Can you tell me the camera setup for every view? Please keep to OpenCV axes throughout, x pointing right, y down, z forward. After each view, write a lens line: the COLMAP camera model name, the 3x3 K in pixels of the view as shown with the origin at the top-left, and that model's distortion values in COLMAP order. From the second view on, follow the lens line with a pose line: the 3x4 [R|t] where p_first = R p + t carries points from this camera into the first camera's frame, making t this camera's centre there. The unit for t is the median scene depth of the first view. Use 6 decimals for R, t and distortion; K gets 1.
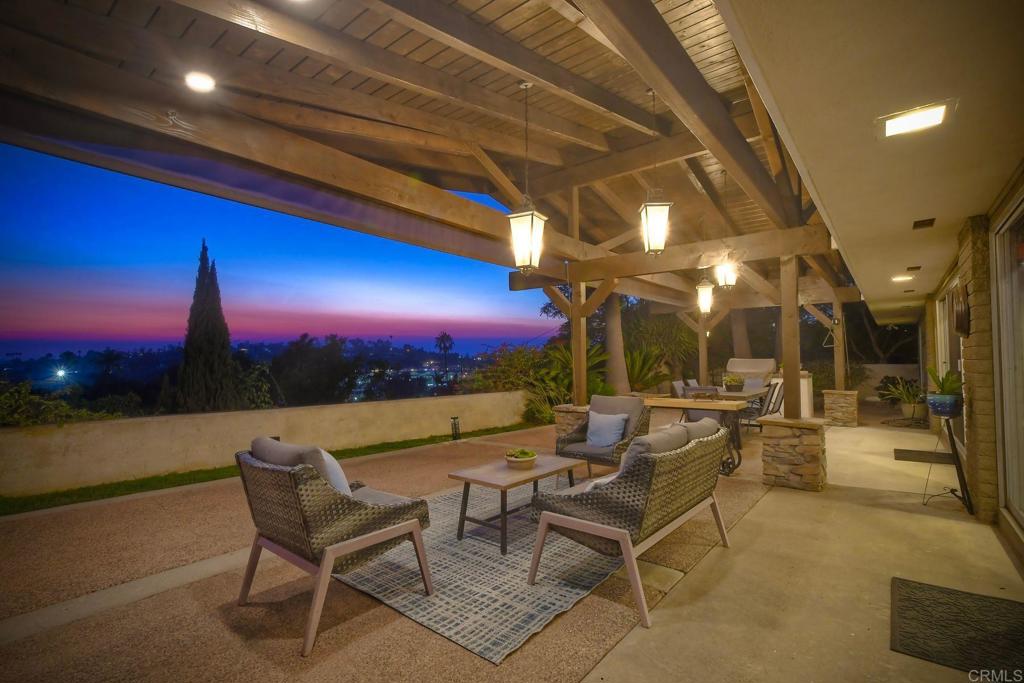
lens RADIAL K [[468.9, 0, 512.0], [0, 468.9, 341.5], [0, 0, 1]] dist [0.014185, -0.000067]
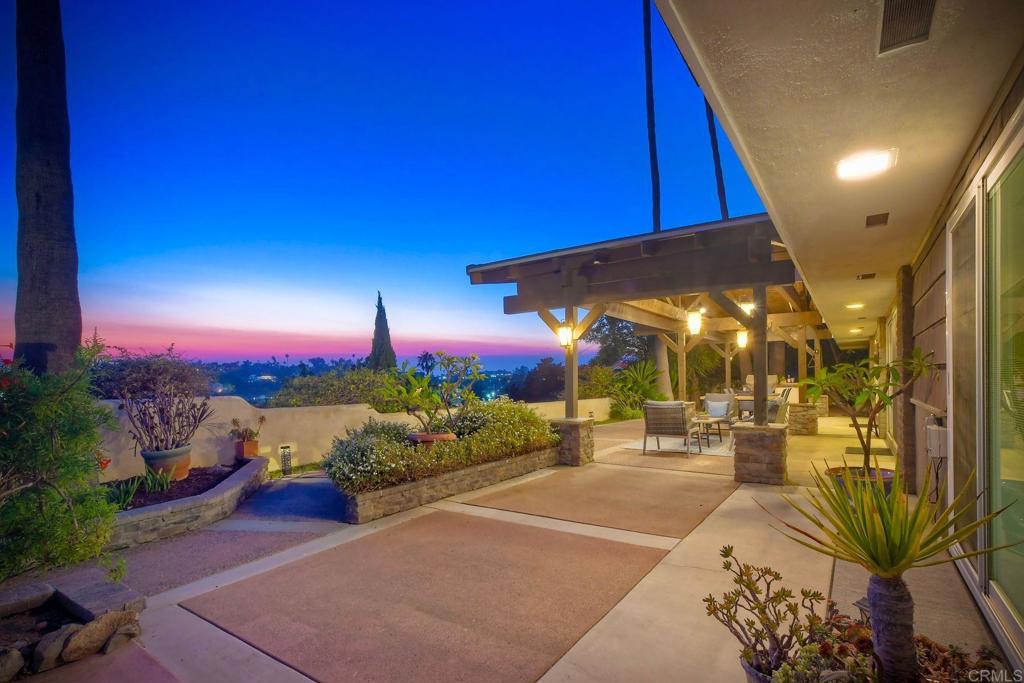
lens RADIAL K [[456.8, 0, 512.0], [0, 456.8, 341.5], [0, 0, 1]] dist [-0.000675, -0.000022]
pose [[0.999237, 0.000619, 0.039052, -0.331489], [0.001025, 0.999114, -0.042084, -0.010625], [-0.039043, 0.042092, 0.998351, -0.411850]]
